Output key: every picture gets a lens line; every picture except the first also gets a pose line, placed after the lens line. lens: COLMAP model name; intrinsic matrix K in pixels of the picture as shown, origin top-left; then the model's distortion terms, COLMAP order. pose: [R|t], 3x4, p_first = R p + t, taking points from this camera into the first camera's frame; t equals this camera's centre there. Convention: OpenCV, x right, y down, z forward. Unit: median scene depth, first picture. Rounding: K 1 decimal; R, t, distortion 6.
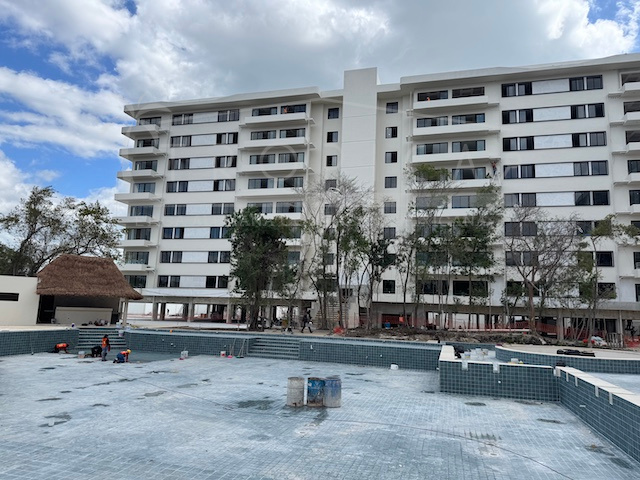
lens RADIAL K [[445.0, 0, 322.7], [0, 445.0, 240.5], [0, 0, 1]] dist [0.072817, -0.074196]
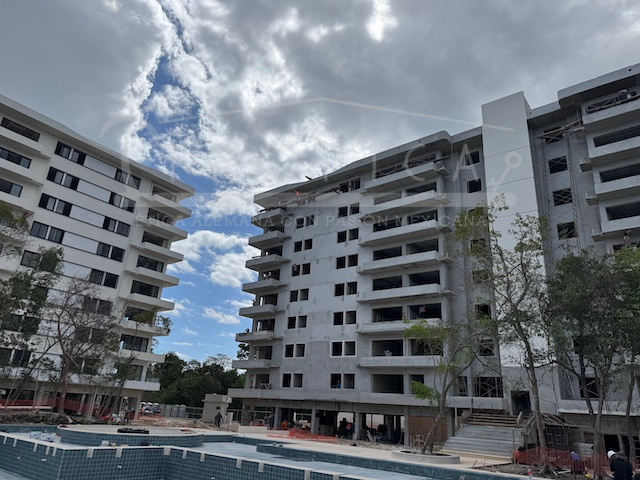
lens RADIAL K [[445.0, 0, 322.7], [0, 445.0, 240.5], [0, 0, 1]] dist [0.072817, -0.074196]
pose [[0.405242, 0.317445, 0.857326, -0.128475], [-0.187181, 0.946722, -0.262069, 0.004574], [-0.894842, -0.054274, 0.443072, 0.044210]]
